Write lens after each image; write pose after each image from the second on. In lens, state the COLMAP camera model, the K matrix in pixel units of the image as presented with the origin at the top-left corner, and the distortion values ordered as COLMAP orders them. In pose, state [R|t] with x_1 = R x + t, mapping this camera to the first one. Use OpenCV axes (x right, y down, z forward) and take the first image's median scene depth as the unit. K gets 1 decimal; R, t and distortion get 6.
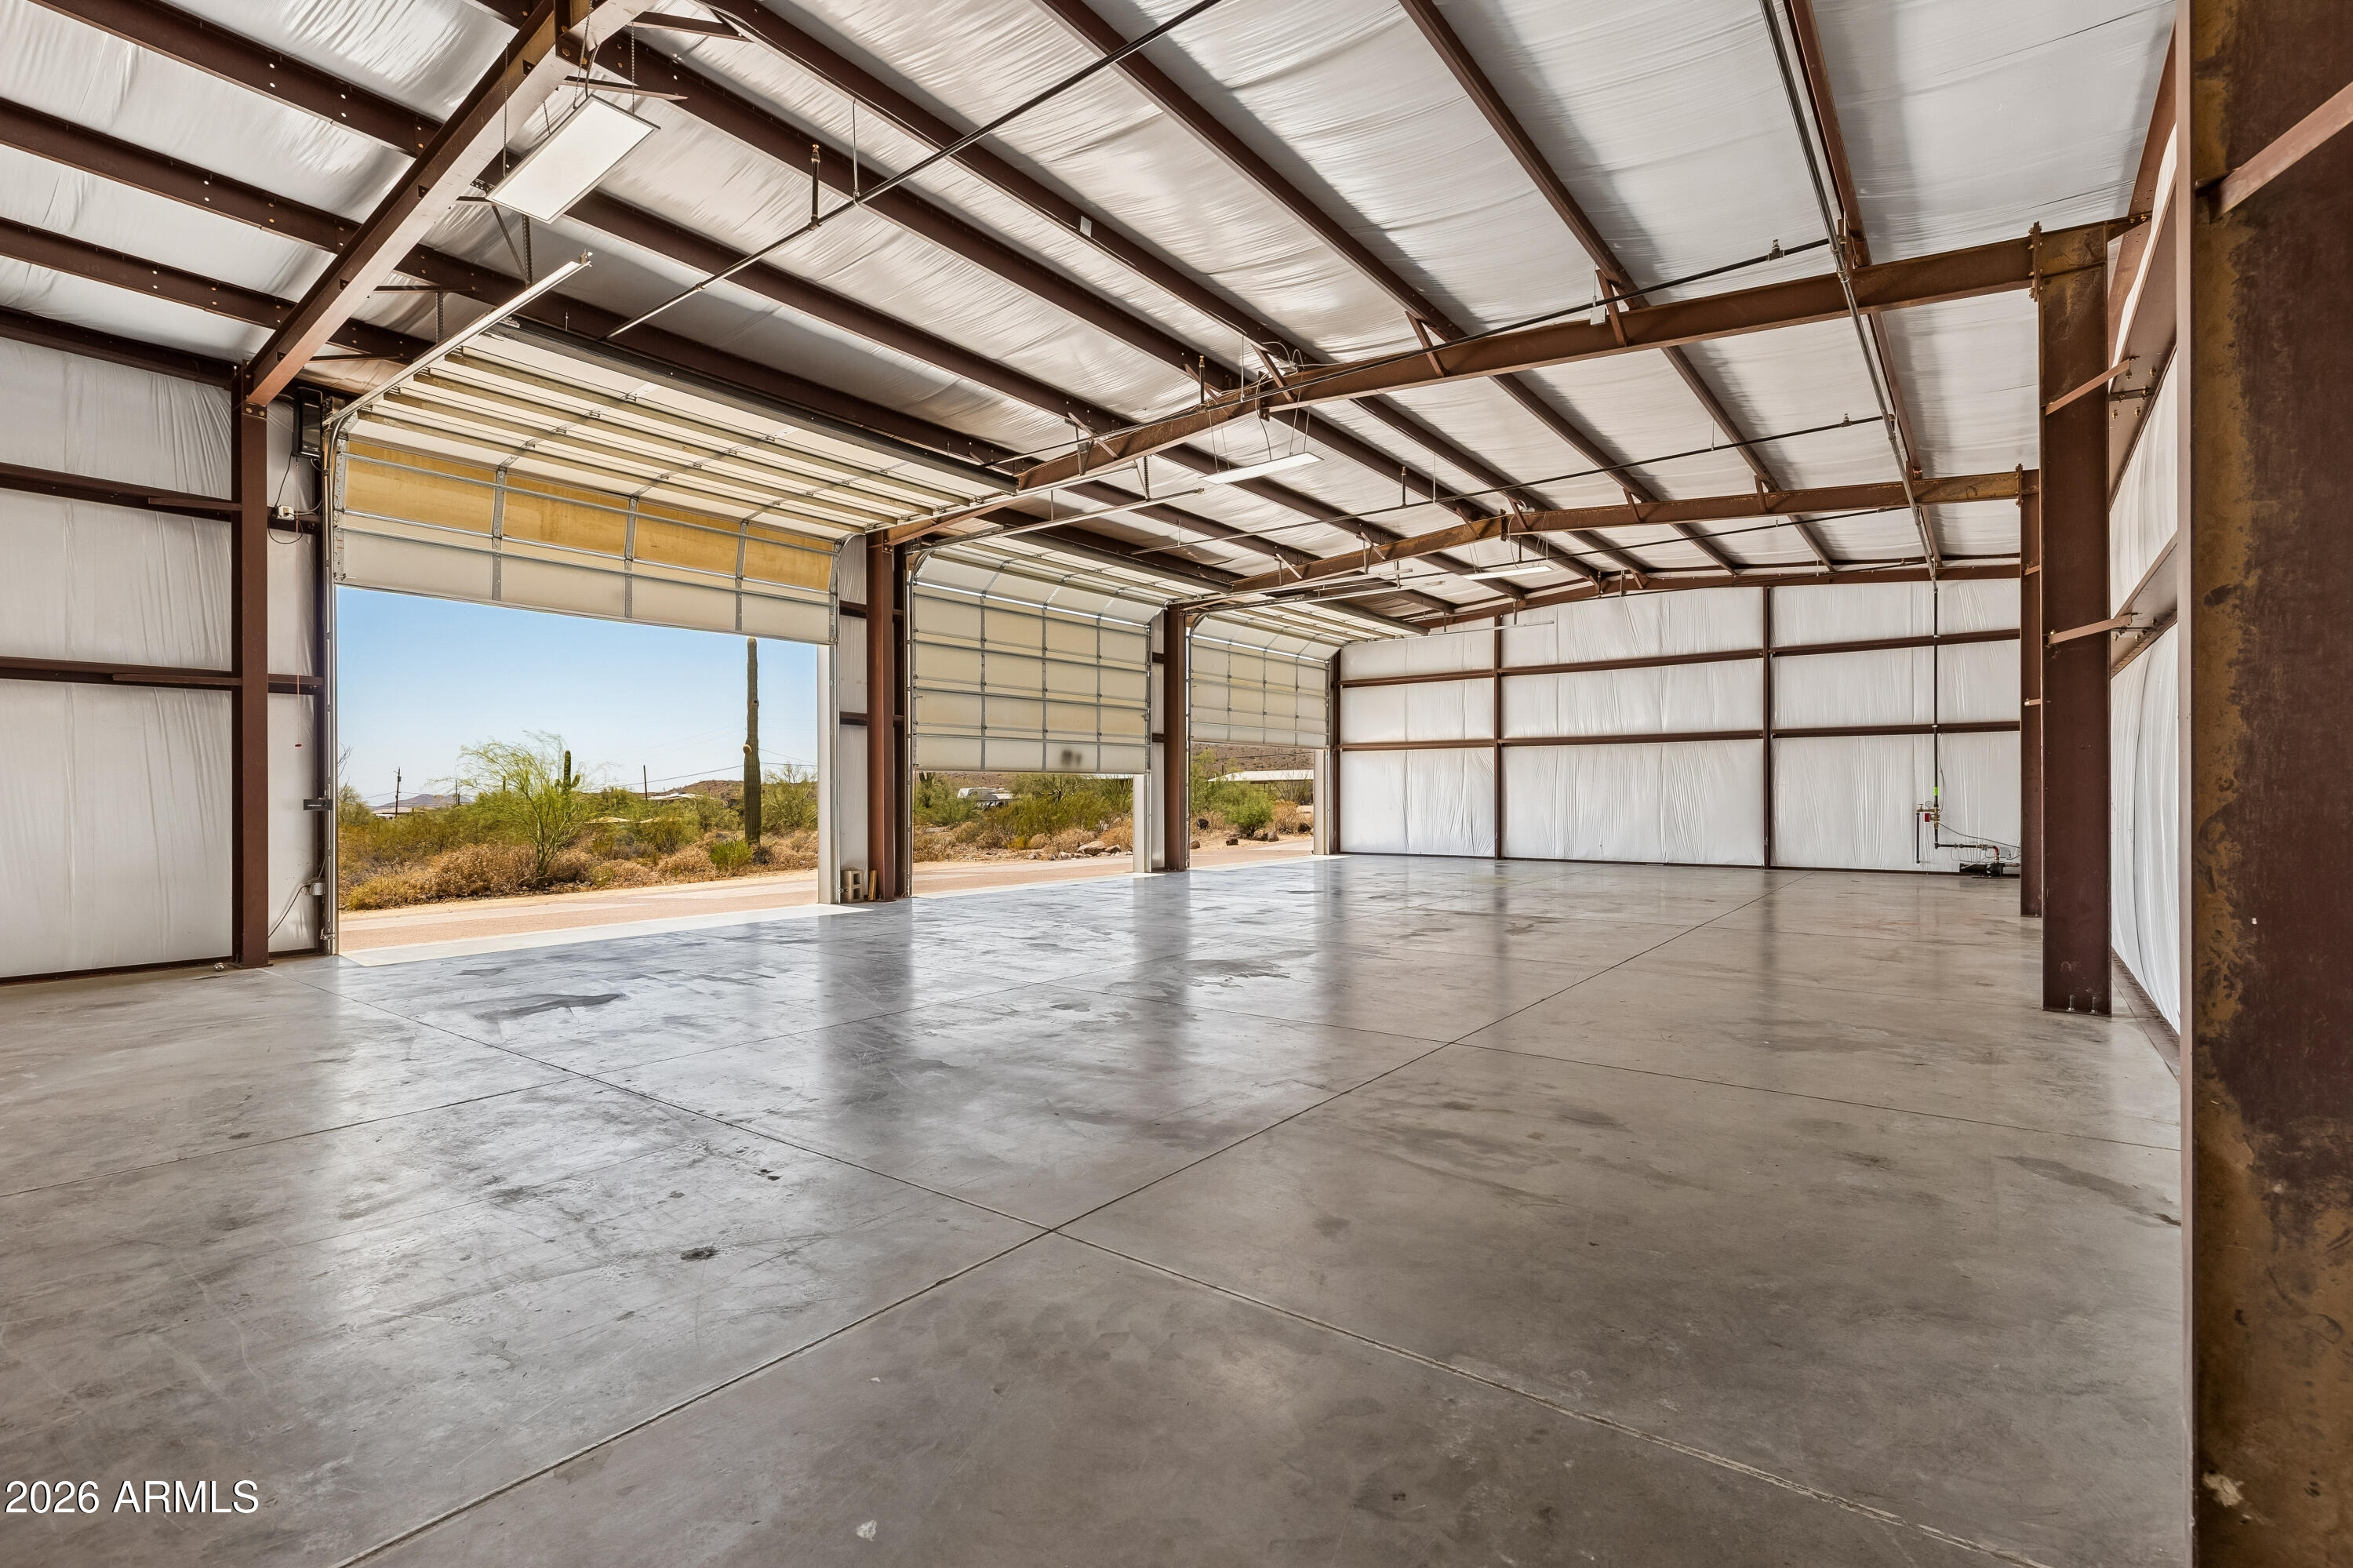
lens RADIAL K [[1075.4, 0, 1172.2], [0, 1075.4, 789.1], [0, 0, 1]] dist [-0.003201, -0.000076]
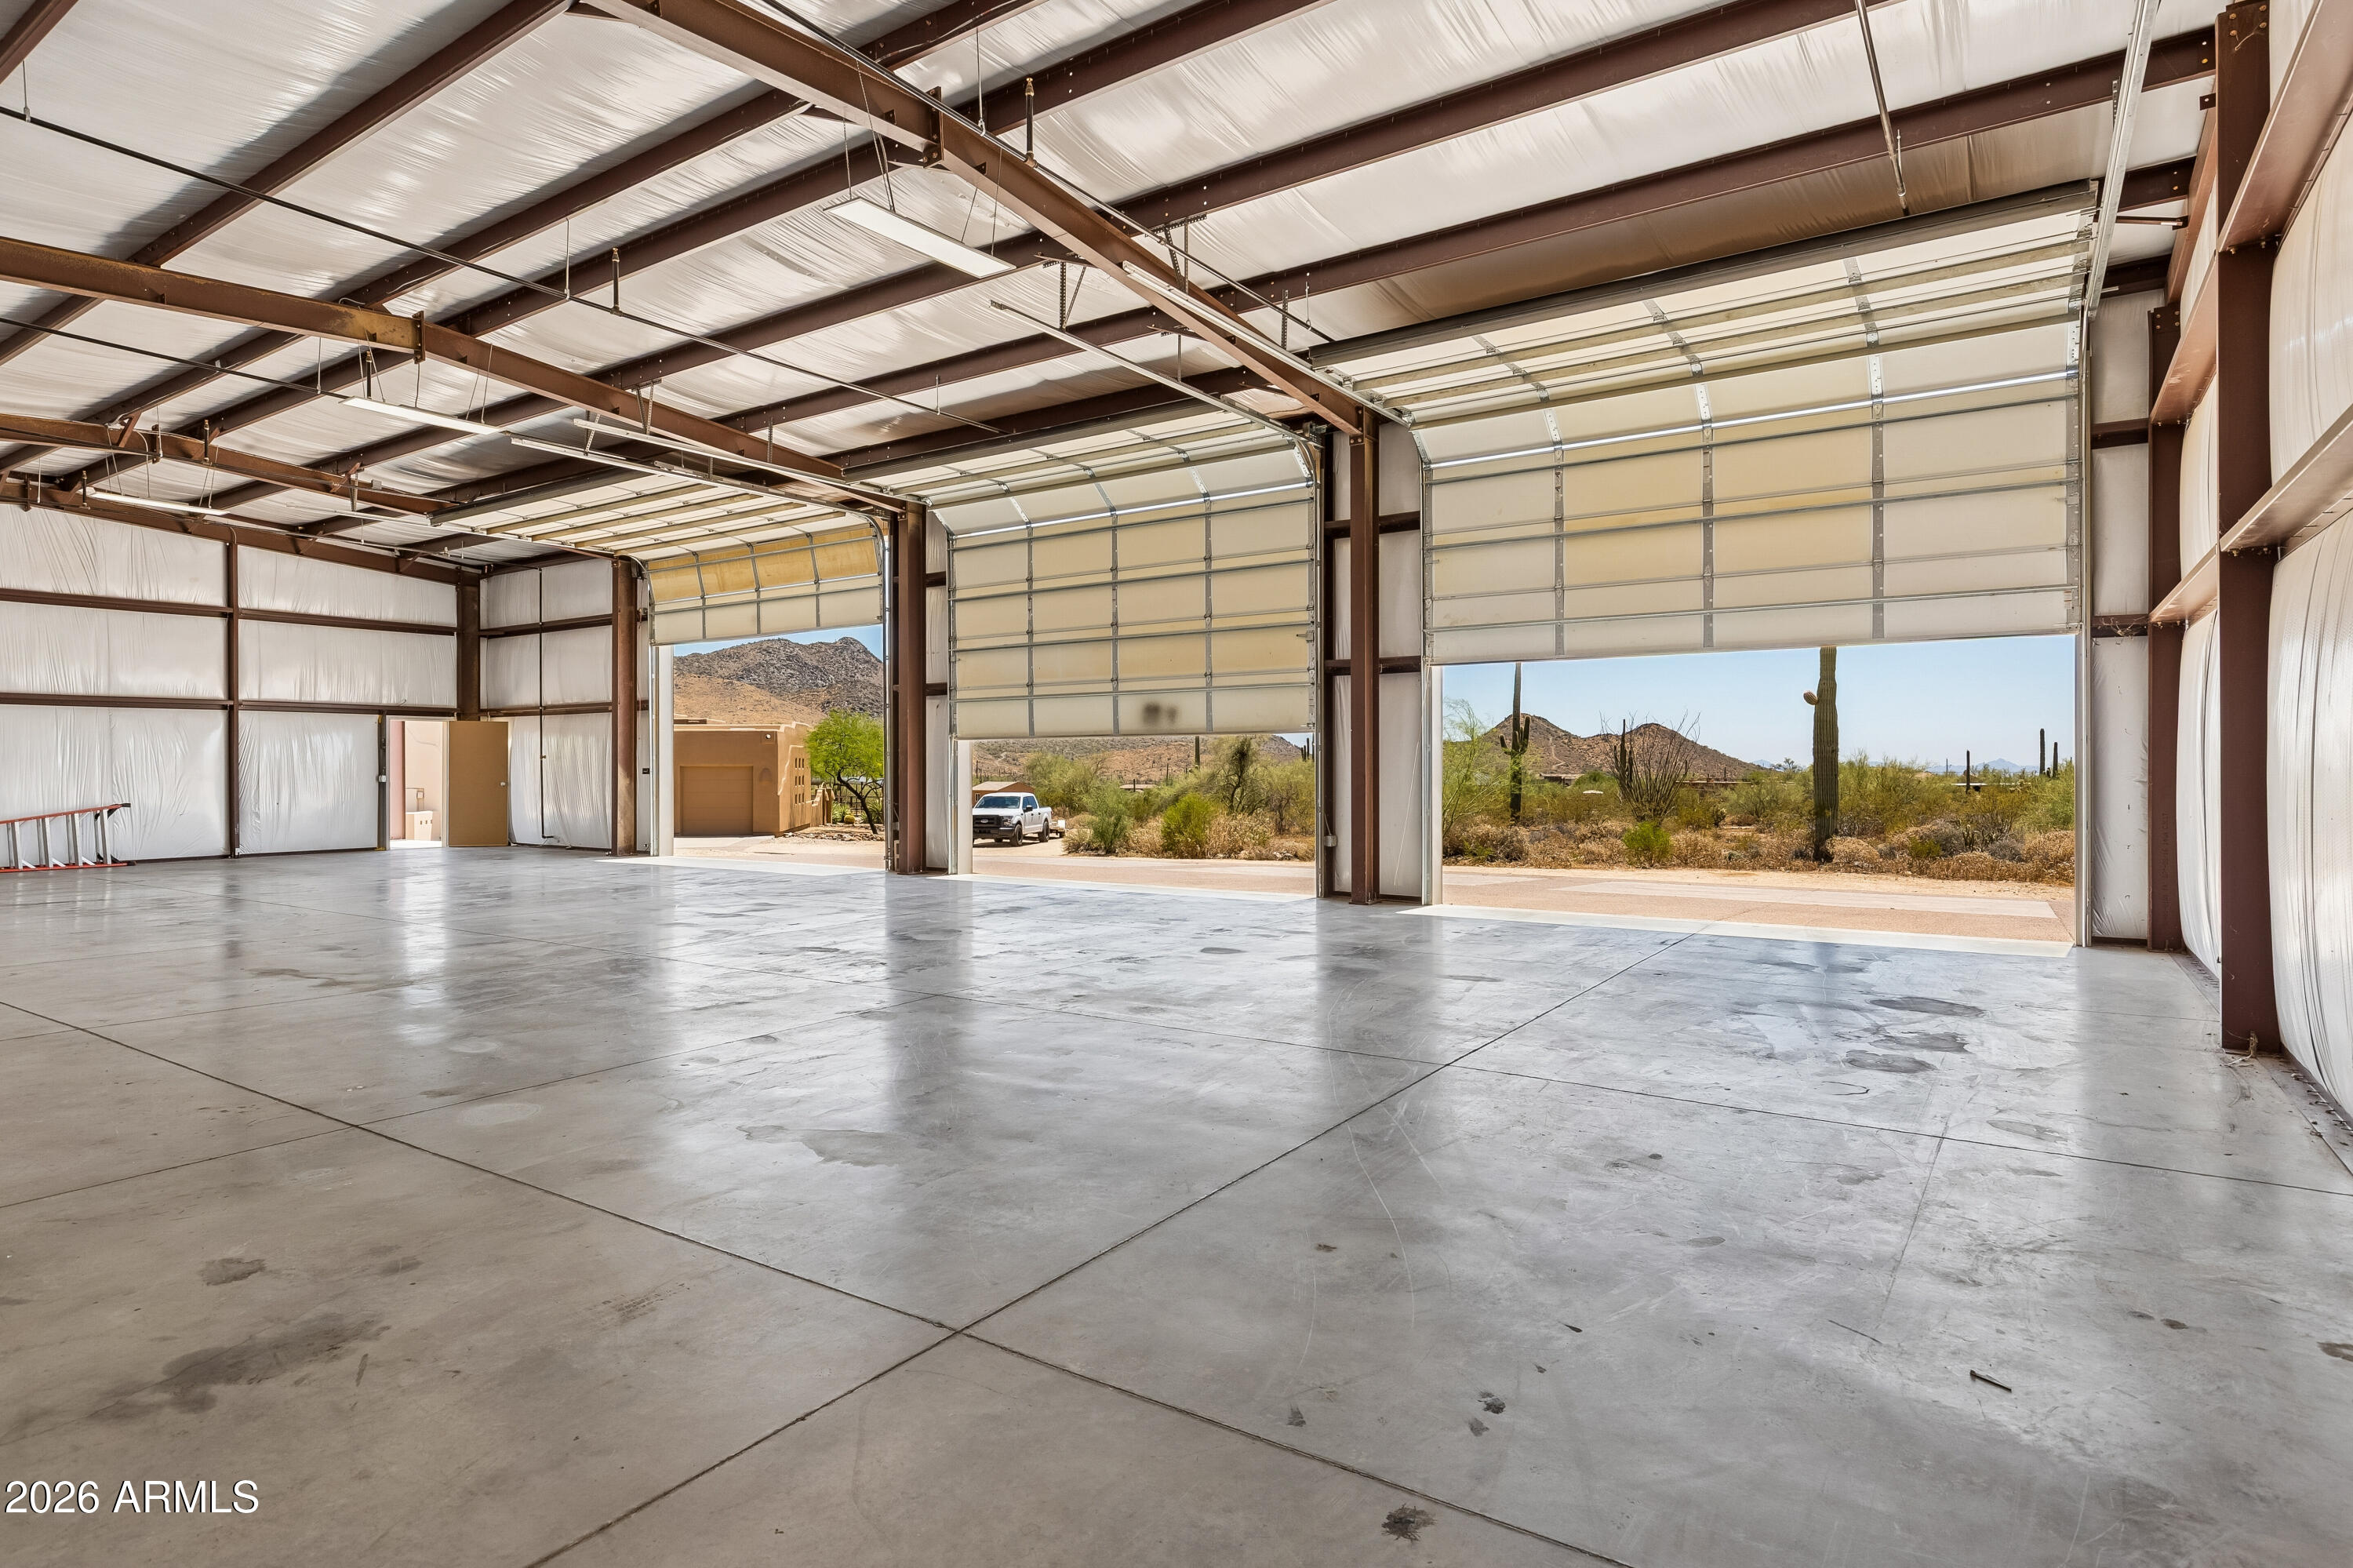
lens RADIAL K [[1253.1, 0, 1169.5], [0, 1253.1, 779.2], [0, 0, 1]] dist [0.001175, 0.000300]
pose [[0.046687, 0.016151, -0.998779, 0.755662], [0.009766, 0.999814, 0.016625, 0.000763], [0.998862, -0.010530, 0.046521, 1.001528]]
